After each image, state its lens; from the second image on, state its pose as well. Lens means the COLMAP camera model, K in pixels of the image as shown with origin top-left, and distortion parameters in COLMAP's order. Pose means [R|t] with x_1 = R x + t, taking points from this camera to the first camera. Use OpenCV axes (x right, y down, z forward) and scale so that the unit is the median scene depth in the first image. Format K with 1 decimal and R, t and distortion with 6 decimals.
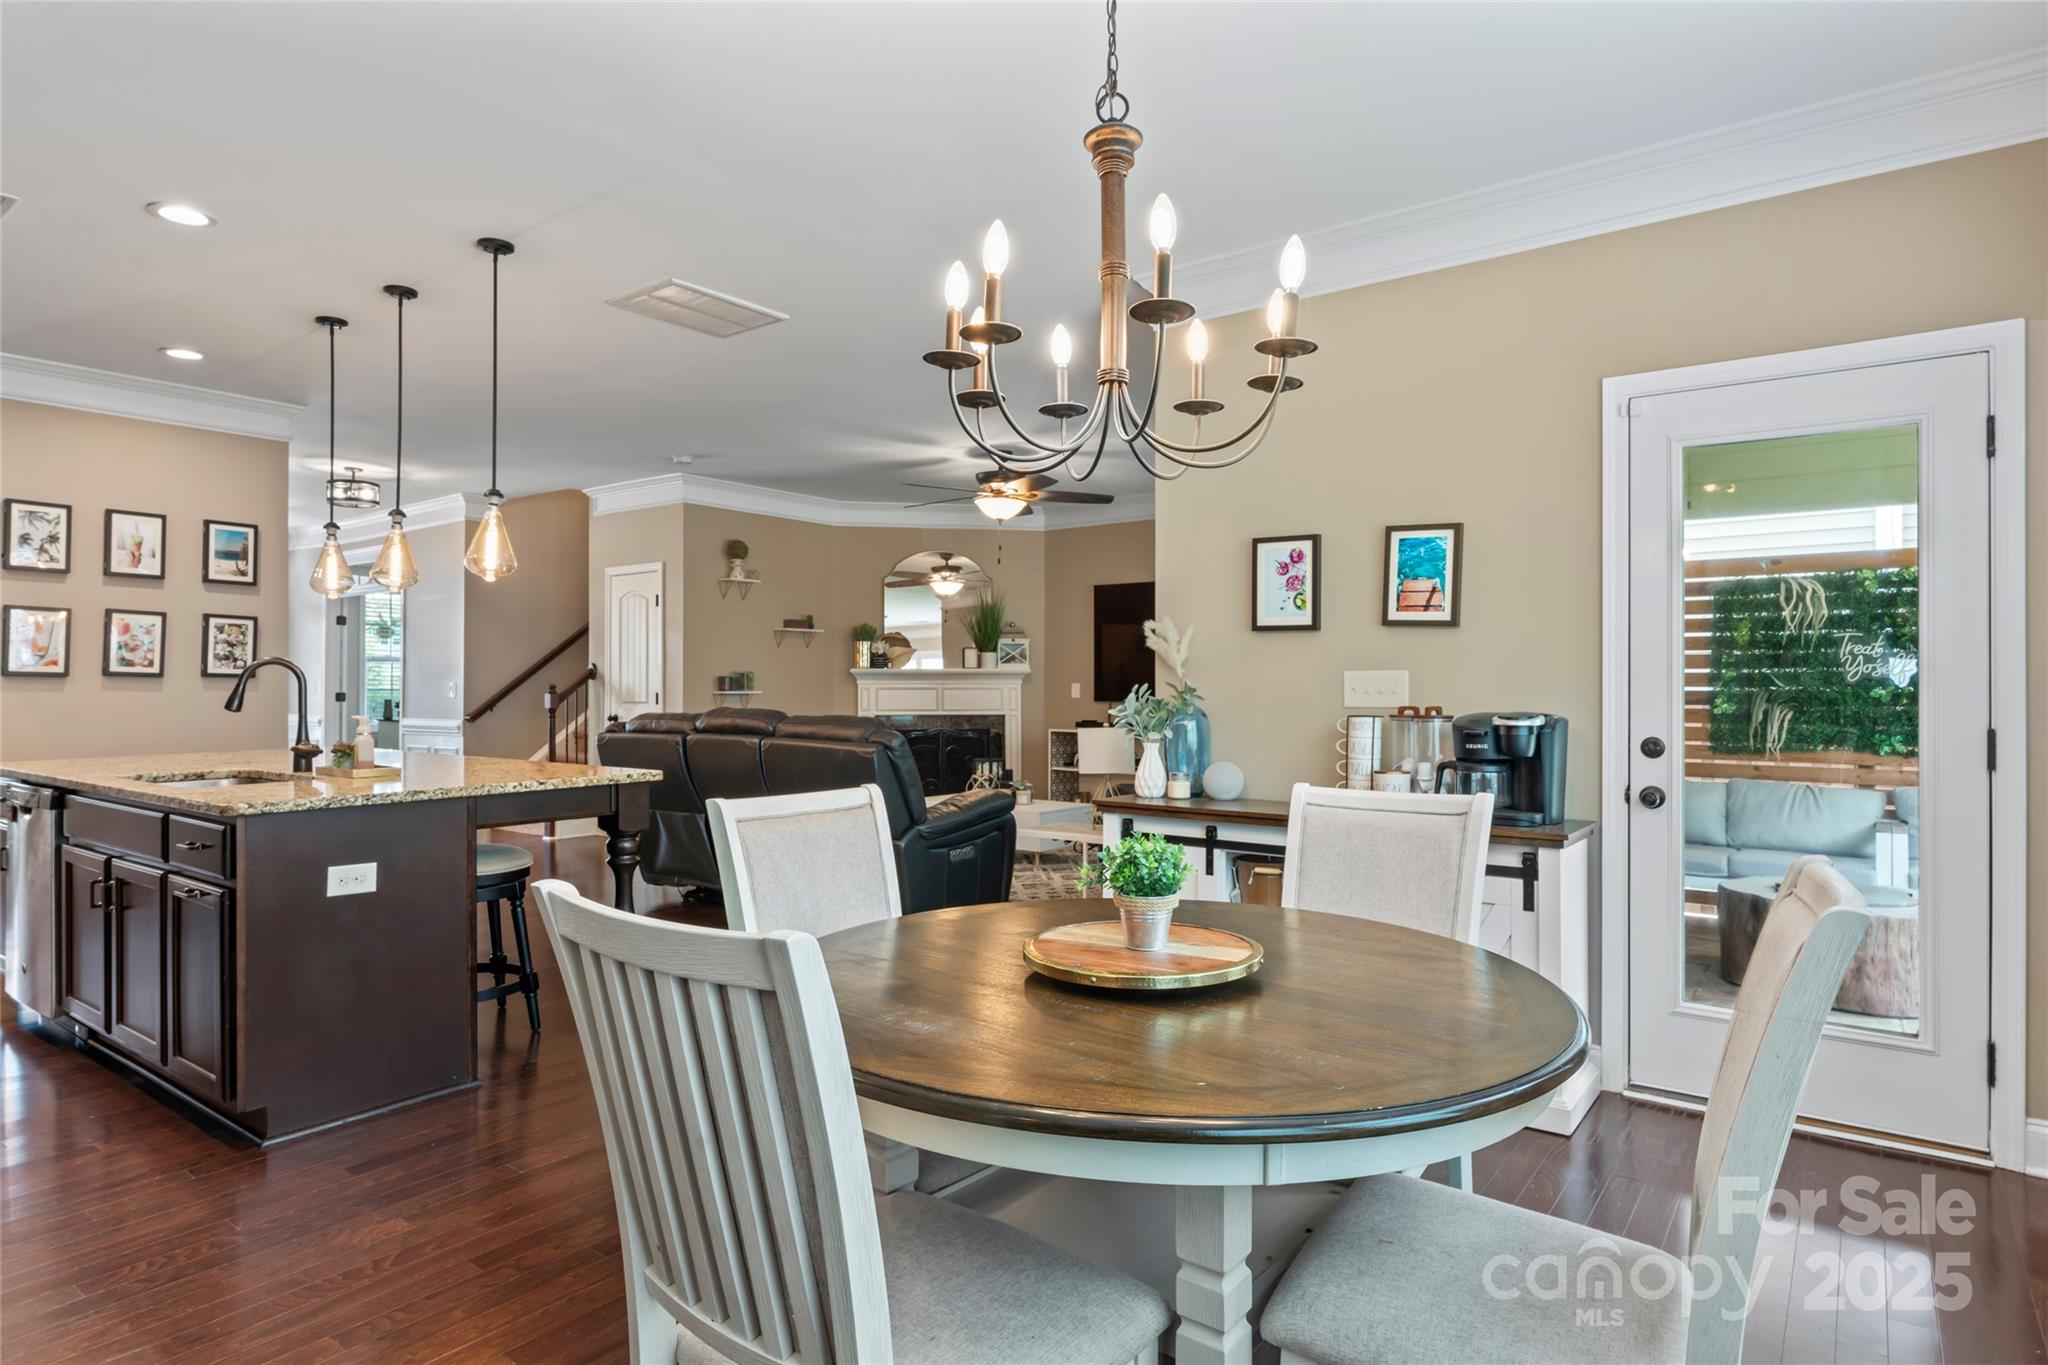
lens RADIAL K [[1127.6, 0, 1024.5], [0, 1127.6, 681.7], [0, 0, 1]] dist [0.000635, -0.002727]
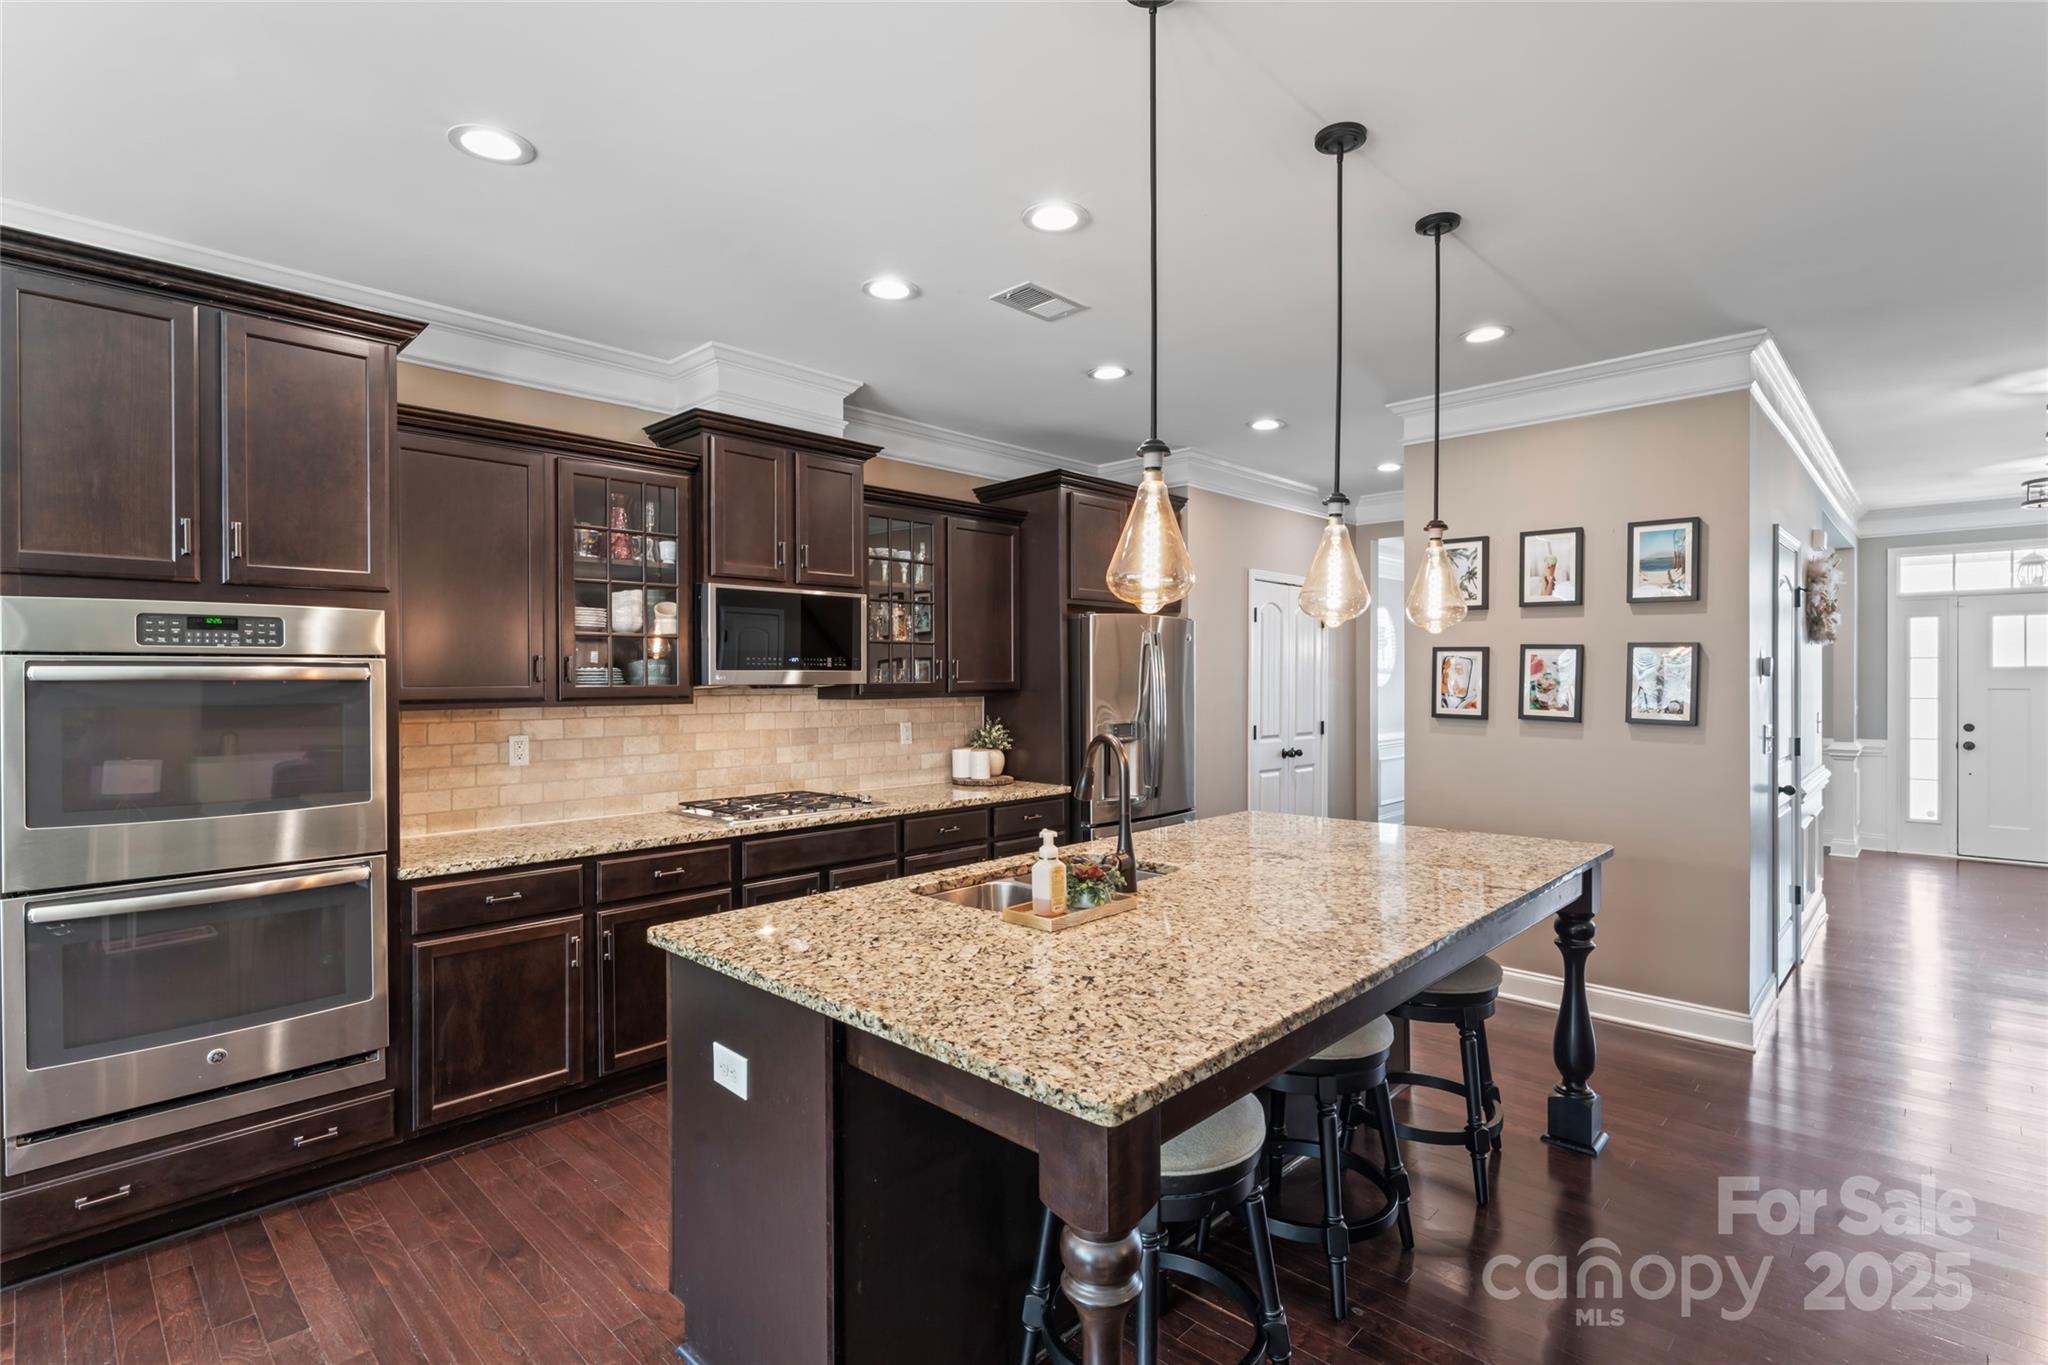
lens RADIAL K [[964.8, 0, 1022.9], [0, 964.8, 680.9], [0, 0, 1]] dist [-0.000638, -0.001369]
pose [[-0.126304, 0.004325, -0.991982, -0.005223], [0.006920, 0.999970, 0.003479, -0.039257], [0.991967, -0.006425, -0.126330, 0.667287]]
